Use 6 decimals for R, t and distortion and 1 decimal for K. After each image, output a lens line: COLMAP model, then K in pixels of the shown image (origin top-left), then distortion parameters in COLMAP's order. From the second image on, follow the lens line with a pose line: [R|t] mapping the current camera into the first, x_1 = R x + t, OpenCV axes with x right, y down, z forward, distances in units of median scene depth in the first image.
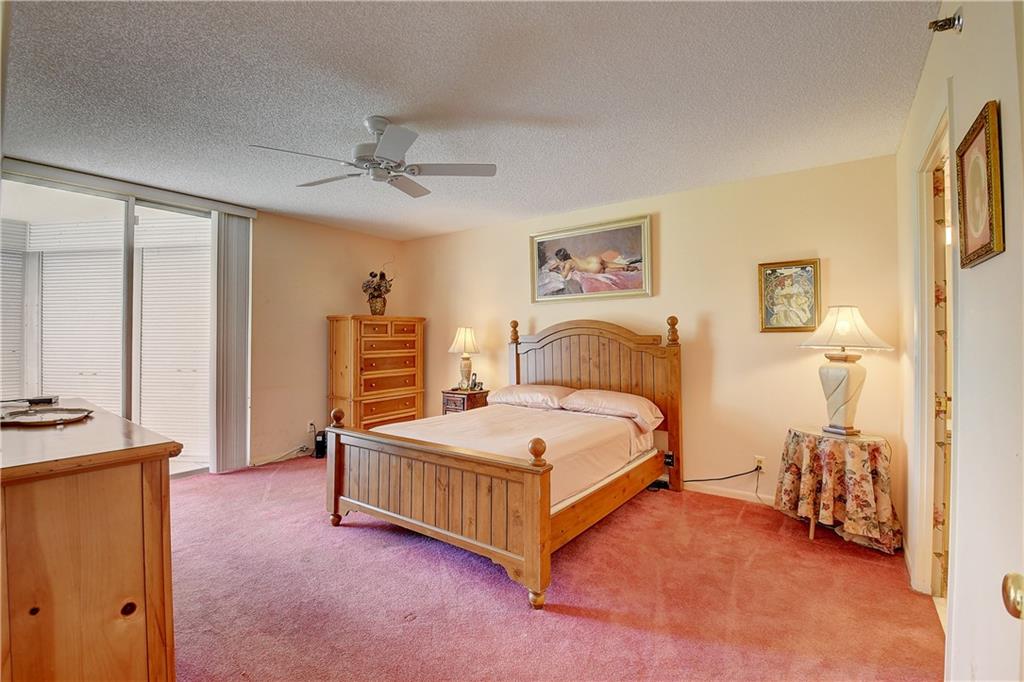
lens RADIAL K [[449.5, 0, 510.7], [0, 449.5, 338.0], [0, 0, 1]] dist [-0.008970, -0.010254]
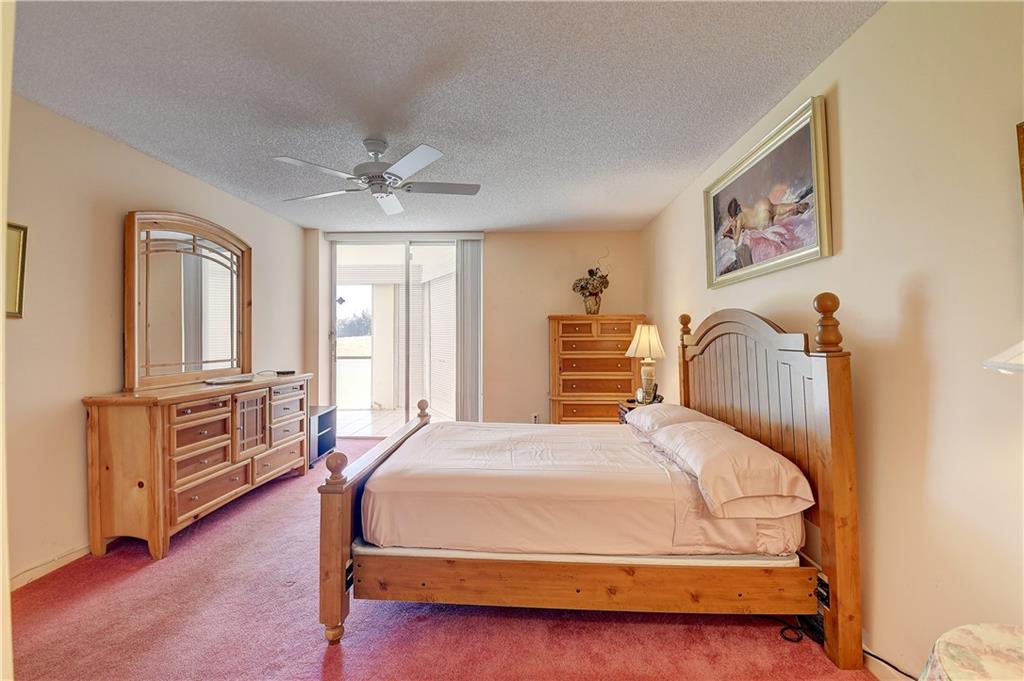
lens RADIAL K [[449.5, 0, 513.0], [0, 449.5, 338.2], [0, 0, 1]] dist [-0.008970, -0.010254]
pose [[0.556756, 0.001456, -0.830675, 0.497551], [0.000314, 0.999998, 0.001963, -0.001379], [0.830676, -0.001354, 0.556754, 0.404032]]
